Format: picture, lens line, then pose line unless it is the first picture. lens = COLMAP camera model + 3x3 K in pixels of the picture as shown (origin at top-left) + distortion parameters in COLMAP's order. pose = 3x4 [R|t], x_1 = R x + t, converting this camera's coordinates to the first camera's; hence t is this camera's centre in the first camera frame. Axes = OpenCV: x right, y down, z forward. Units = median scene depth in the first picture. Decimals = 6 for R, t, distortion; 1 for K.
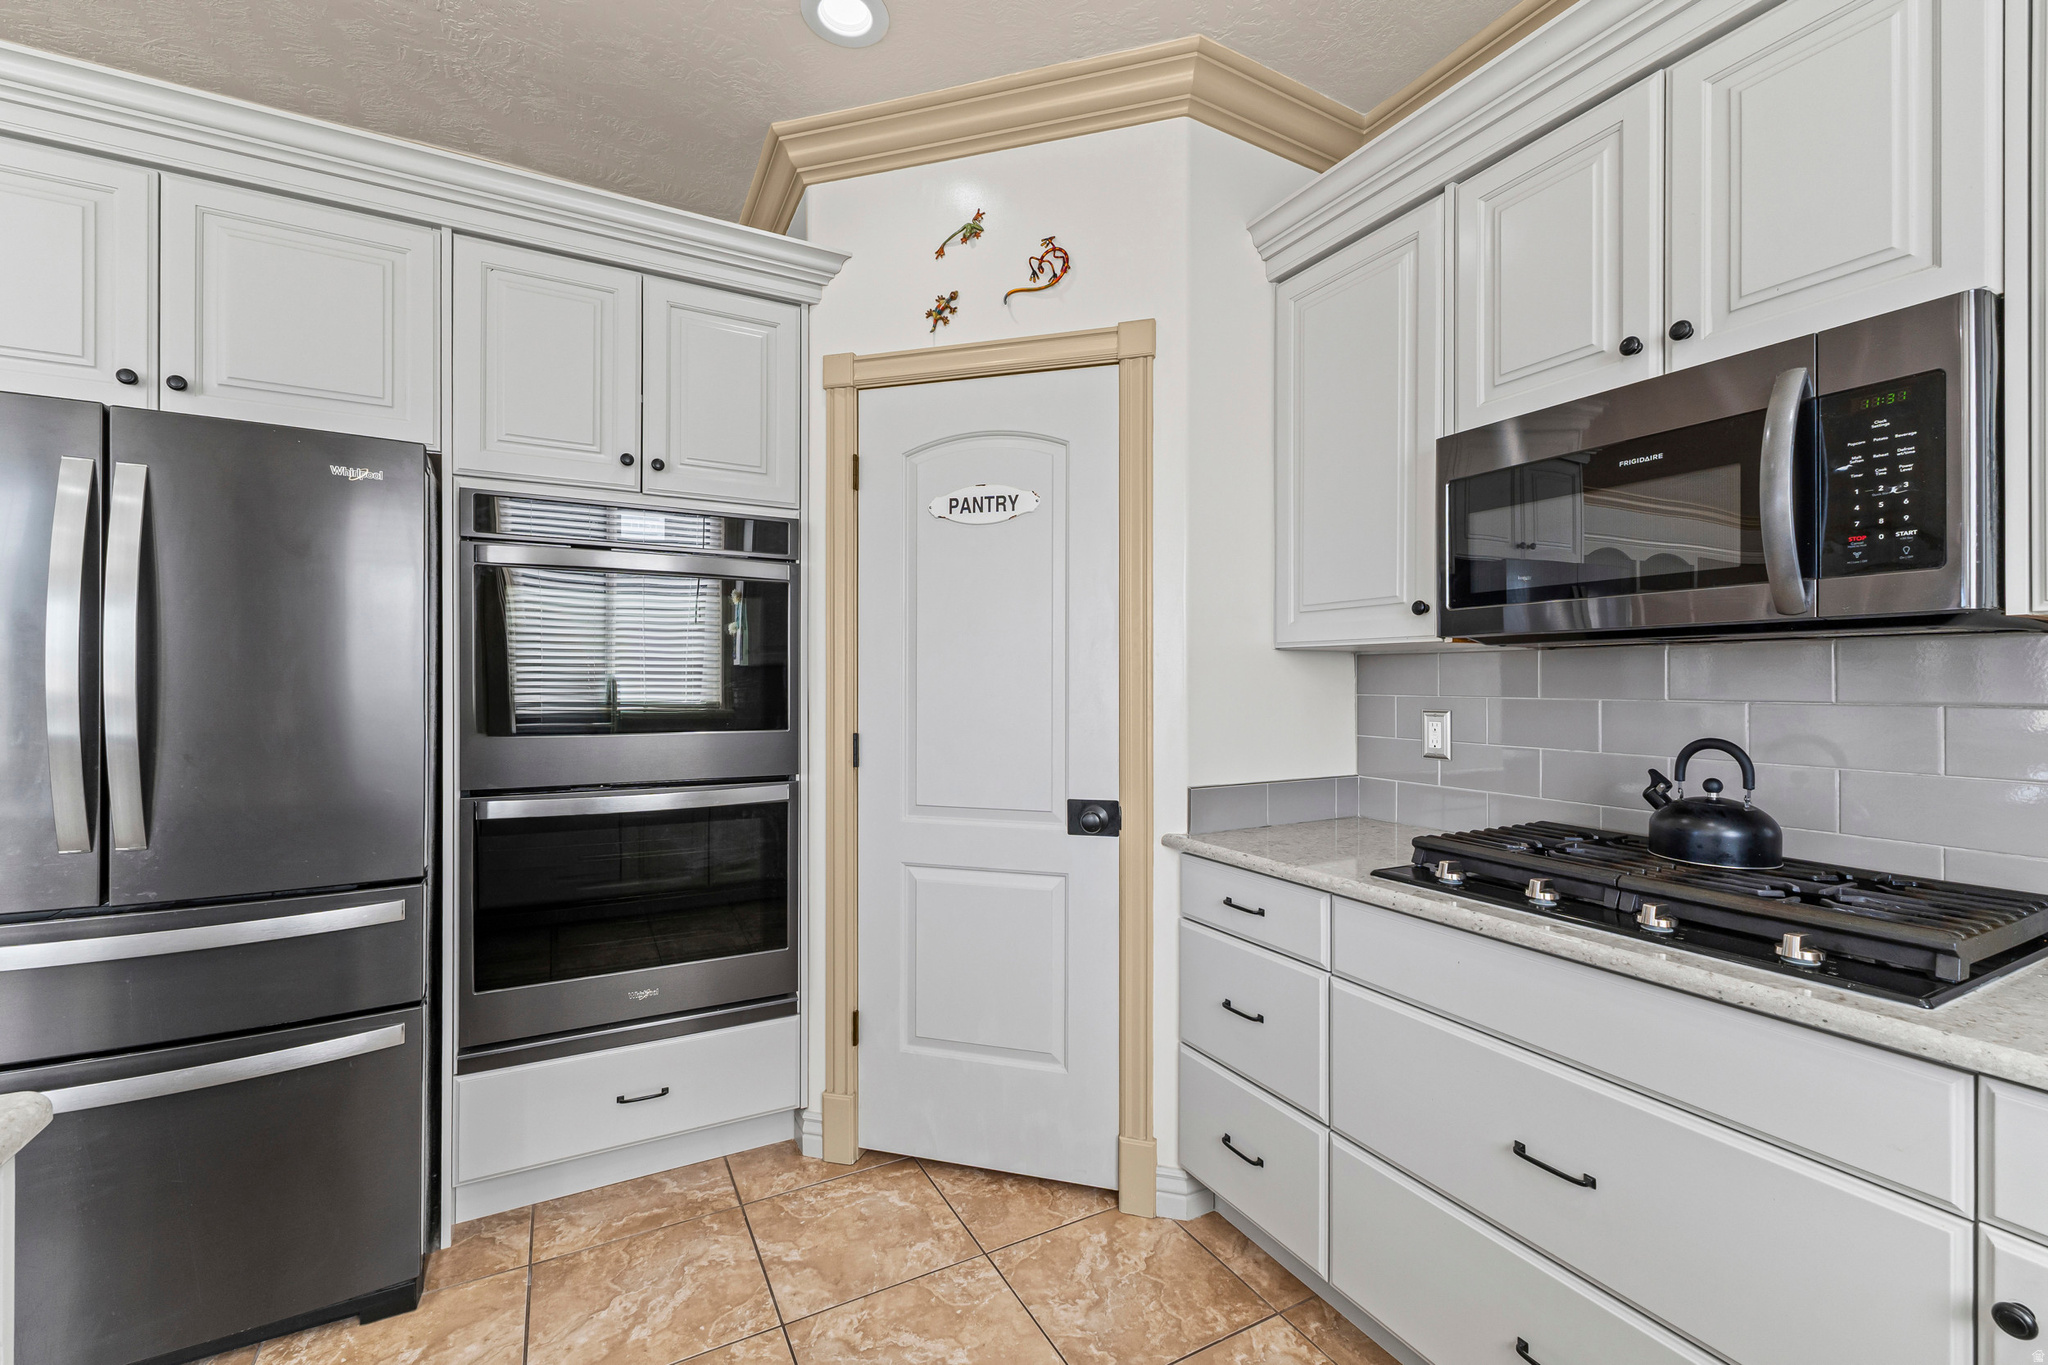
lens RADIAL K [[862.3, 0, 1030.2], [0, 862.3, 684.0], [0, 0, 1]] dist [0.002778, 0.000003]
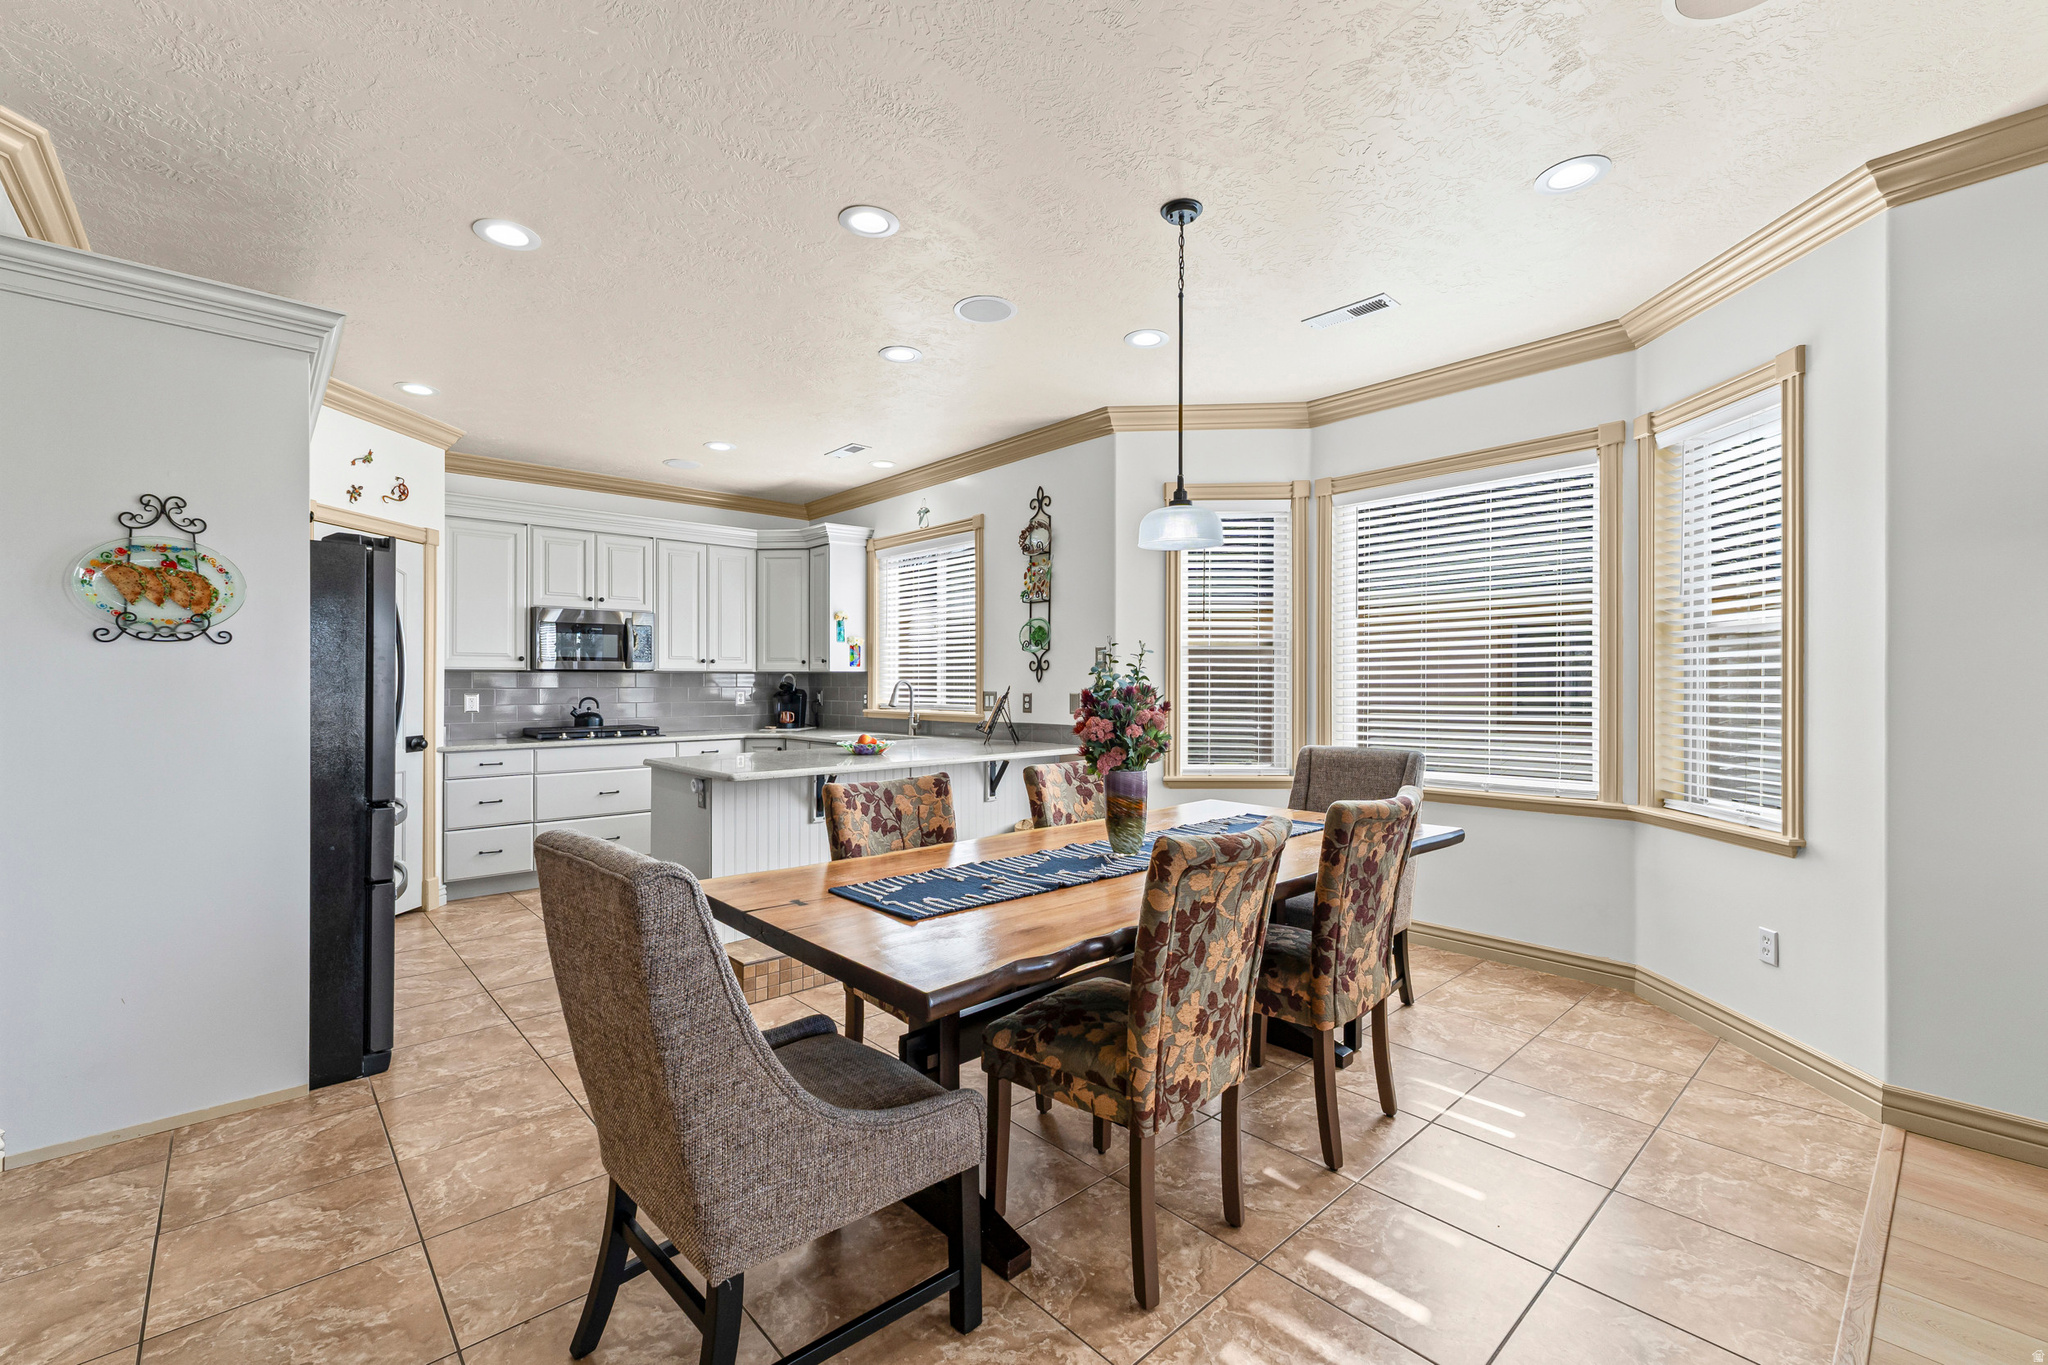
lens RADIAL K [[860.5, 0, 1037.9], [0, 860.5, 670.0], [0, 0, 1]] dist [0.005225, 0.000284]
pose [[-0.244391, 0.012150, 0.969601, -2.513226], [0.001749, 0.999925, -0.012090, -0.006955], [-0.969675, -0.001259, -0.244394, -0.024411]]
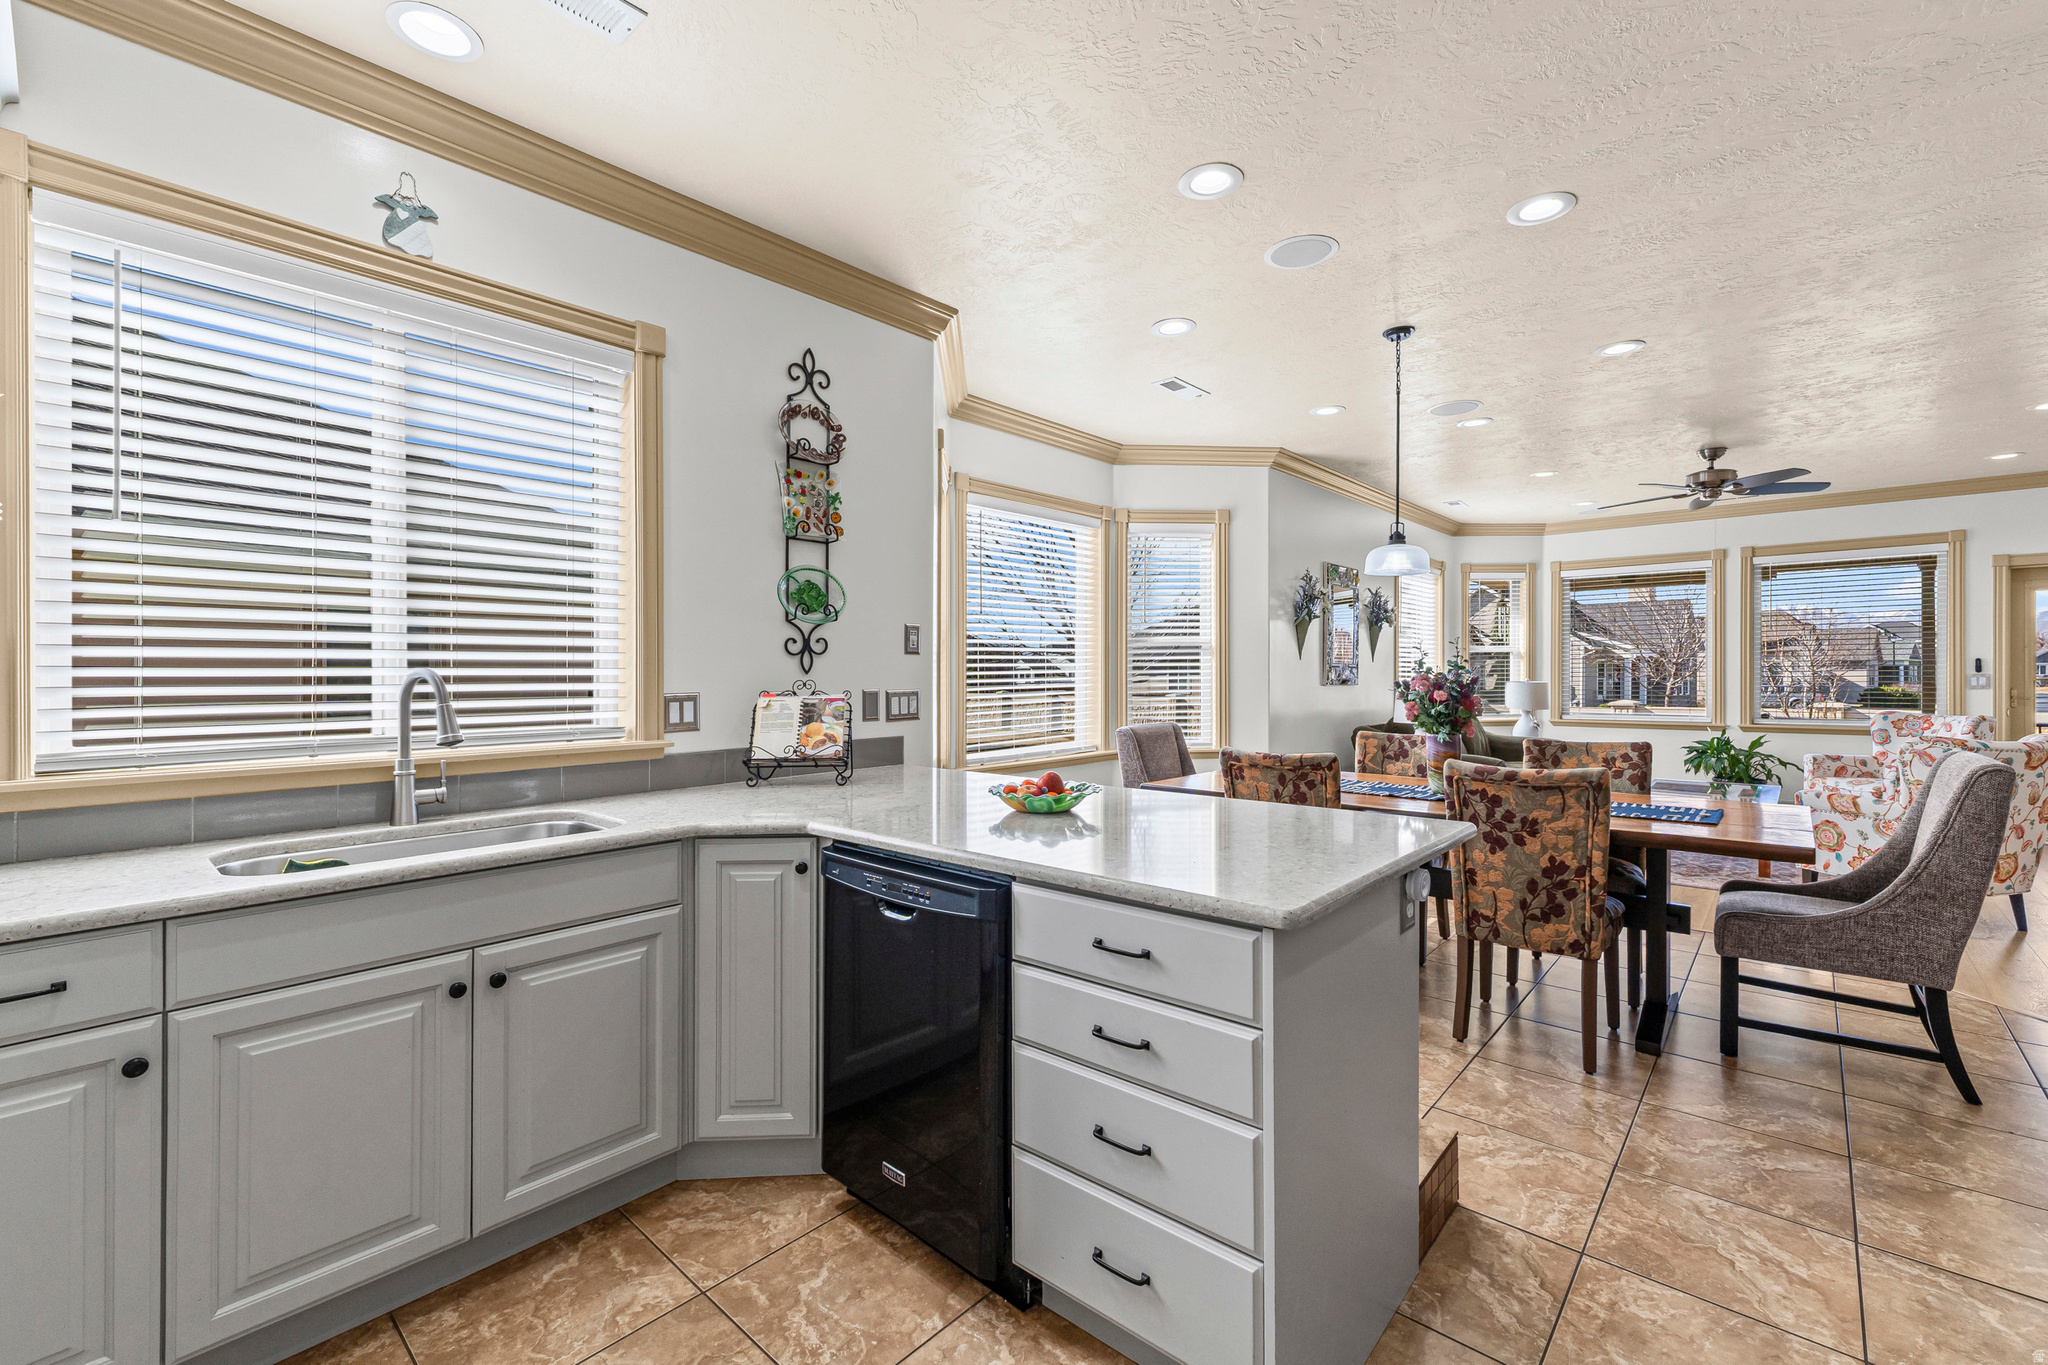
lens RADIAL K [[860.5, 0, 1037.9], [0, 860.5, 670.0], [0, 0, 1]] dist [0.005225, 0.000284]
pose [[-0.941924, 0.003761, -0.335805, -0.060049], [0.006256, 0.999960, -0.006348, 0.002923], [0.335767, -0.008080, -0.941910, 0.872841]]
